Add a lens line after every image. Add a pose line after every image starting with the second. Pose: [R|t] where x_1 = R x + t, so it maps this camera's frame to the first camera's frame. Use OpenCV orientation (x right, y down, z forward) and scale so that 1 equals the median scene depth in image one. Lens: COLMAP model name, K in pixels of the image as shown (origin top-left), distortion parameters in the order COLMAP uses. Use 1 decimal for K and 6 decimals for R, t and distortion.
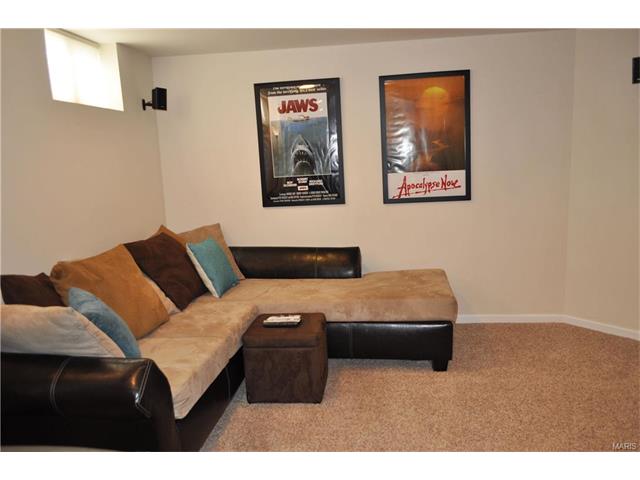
lens RADIAL K [[503.8, 0, 318.3], [0, 503.8, 240.5], [0, 0, 1]] dist [0.010533, 0.000125]
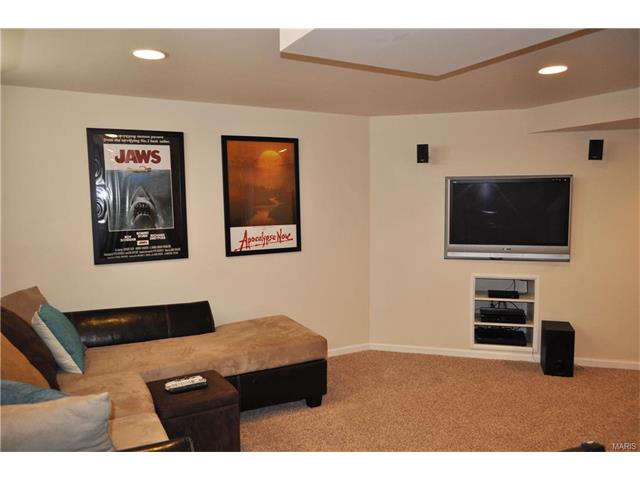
lens RADIAL K [[503.8, 0, 316.1], [0, 503.8, 241.6], [0, 0, 1]] dist [0.010533, 0.000125]
pose [[0.817382, -0.013293, 0.575943, -0.316424], [0.073176, 0.994032, -0.080909, -0.006987], [-0.571430, 0.108278, 0.813476, 0.058318]]
